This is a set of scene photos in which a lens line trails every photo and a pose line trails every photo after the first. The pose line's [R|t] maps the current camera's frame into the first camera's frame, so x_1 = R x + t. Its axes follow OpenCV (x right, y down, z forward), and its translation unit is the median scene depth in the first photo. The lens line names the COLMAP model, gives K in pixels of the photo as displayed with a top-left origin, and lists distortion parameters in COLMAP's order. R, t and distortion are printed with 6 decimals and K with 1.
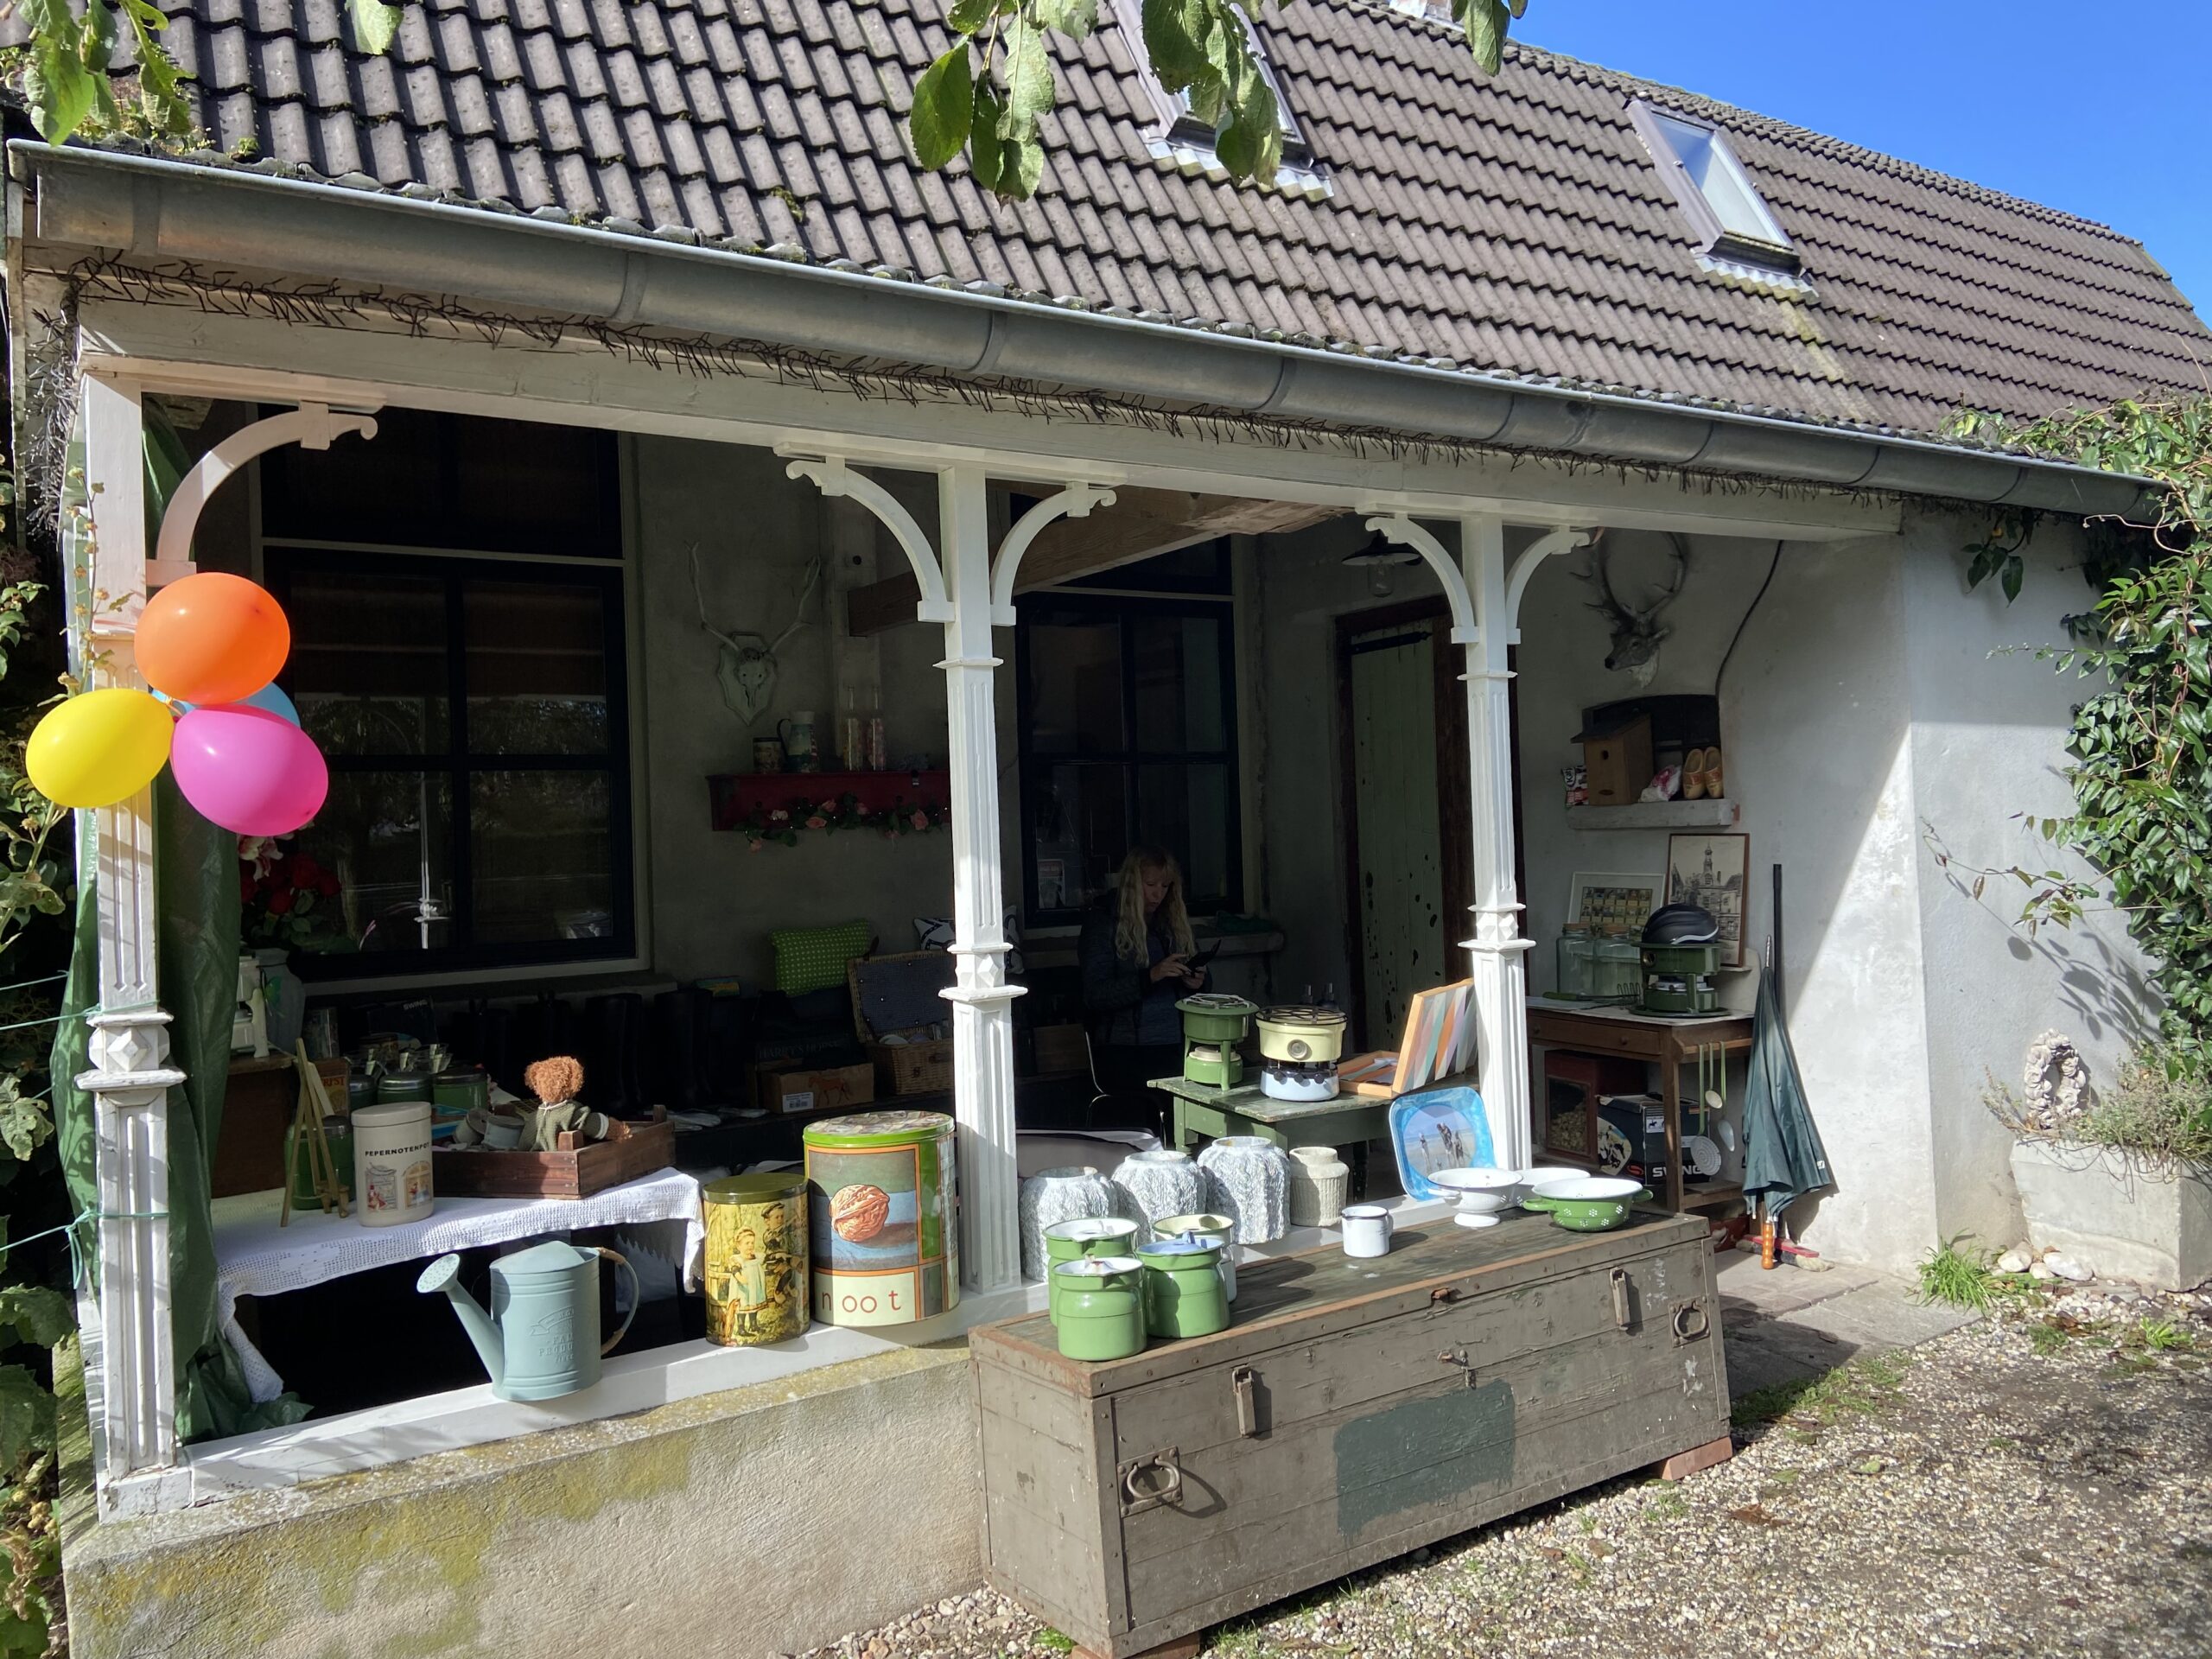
lens RADIAL K [[1648.8, 0, 1111.7], [0, 1648.8, 811.9], [0, 0, 1]] dist [0.139845, -0.173355]
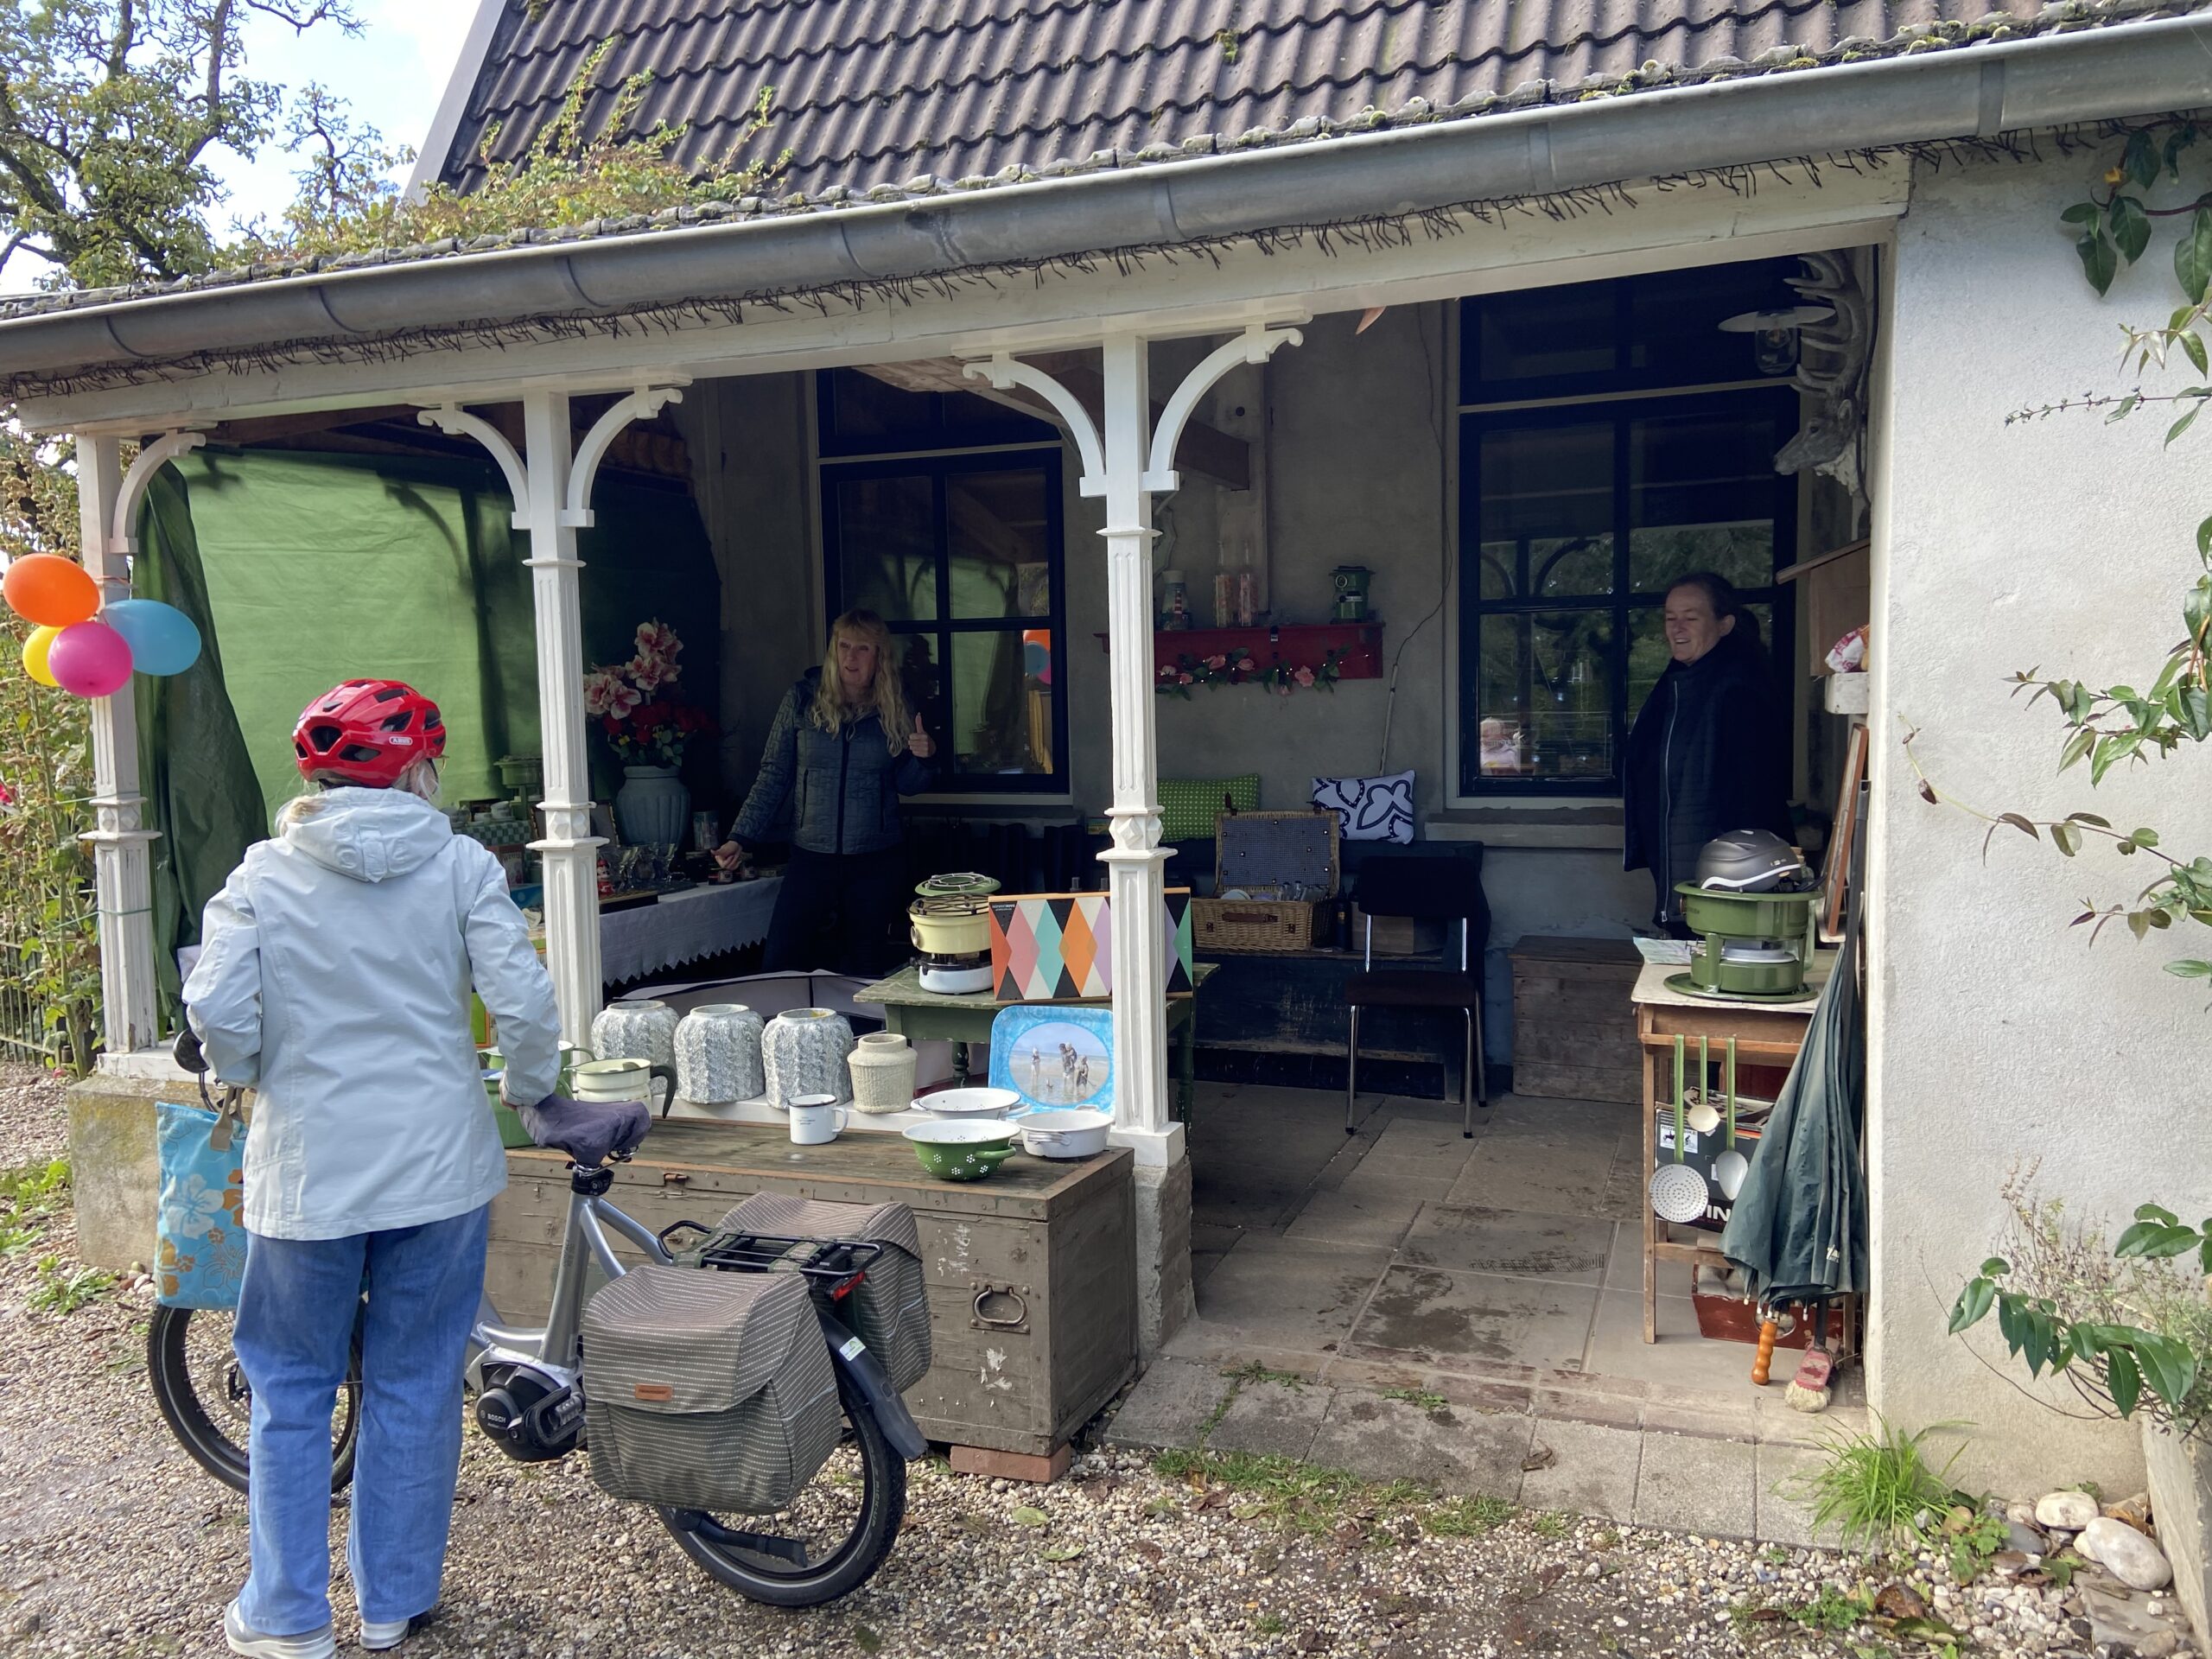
lens RADIAL K [[1562.7, 0, 1106.0], [0, 1562.7, 829.5], [0, 0, 1]] dist [0.090665, -0.090638]
pose [[0.602298, 0.088854, -0.793311, 0.731010], [-0.001660, 0.993923, 0.110063, -0.017272], [0.798269, -0.064974, 0.598786, 0.435582]]
